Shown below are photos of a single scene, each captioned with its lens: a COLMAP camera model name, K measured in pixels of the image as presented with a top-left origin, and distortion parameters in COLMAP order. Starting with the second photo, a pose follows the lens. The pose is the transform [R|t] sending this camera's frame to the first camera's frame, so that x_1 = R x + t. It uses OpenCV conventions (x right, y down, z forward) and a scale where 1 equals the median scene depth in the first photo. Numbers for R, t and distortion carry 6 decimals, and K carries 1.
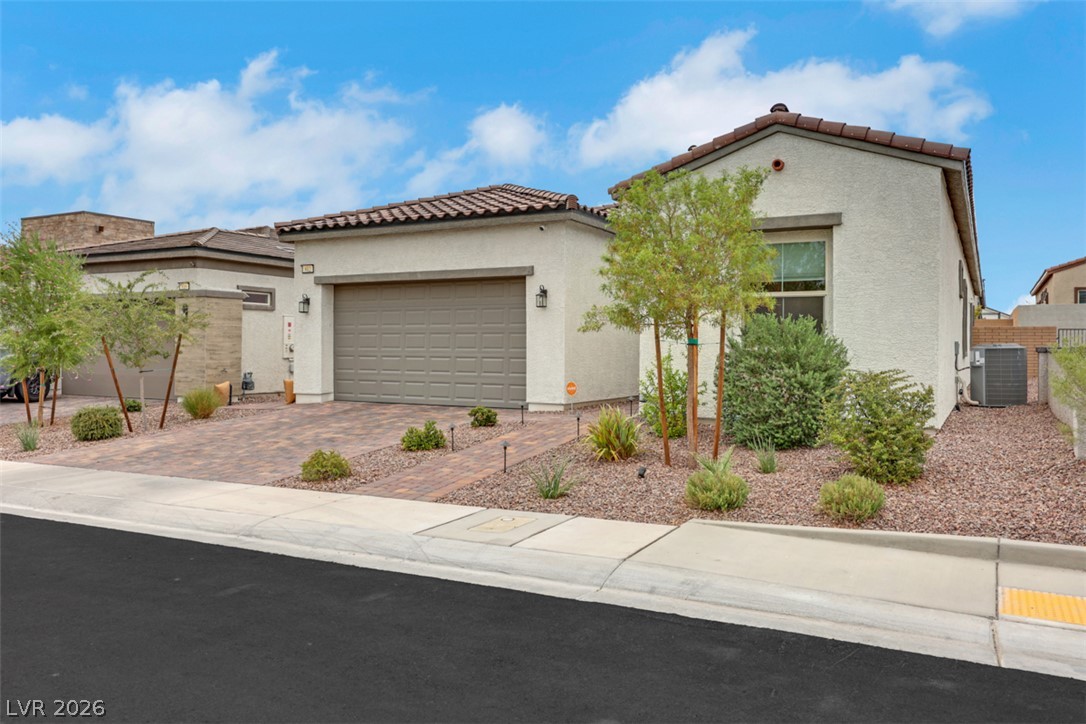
lens RADIAL K [[451.6, 0, 543.3], [0, 451.6, 352.2], [0, 0, 1]] dist [-0.001081, -0.000042]
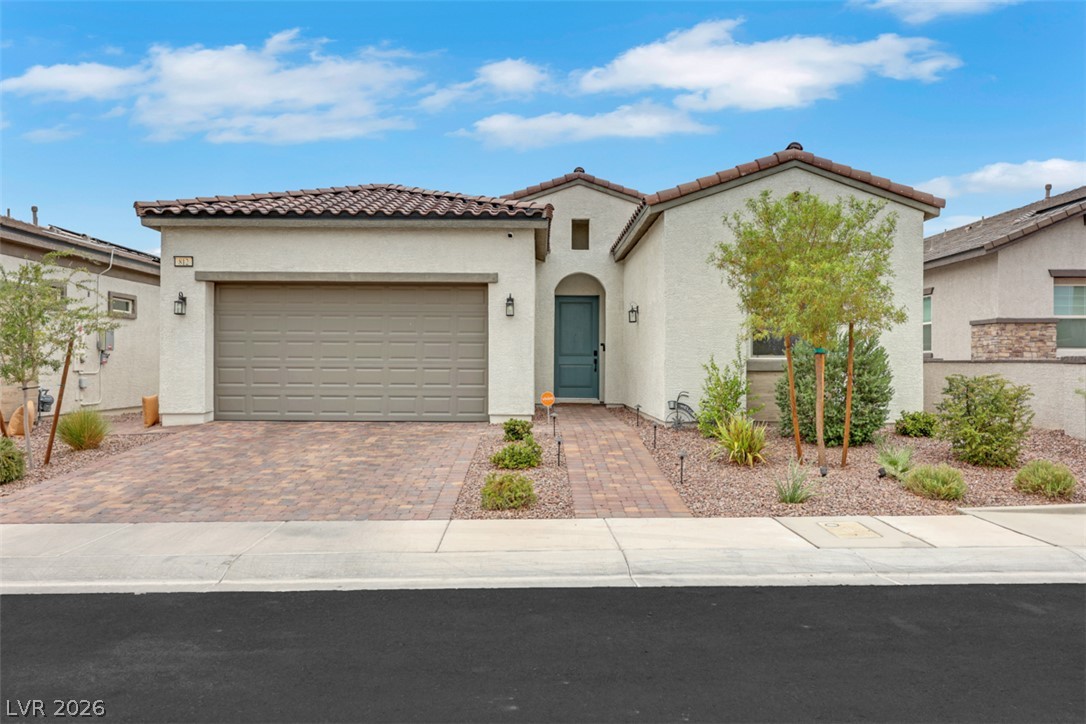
lens RADIAL K [[450.5, 0, 546.5], [0, 450.5, 364.6], [0, 0, 1]] dist [0.000568, 0.000067]
pose [[0.960155, -0.002041, 0.279461, -0.175573], [0.001015, 0.999992, 0.003814, 0.001362], [-0.279466, -0.003379, 0.960150, 0.038459]]
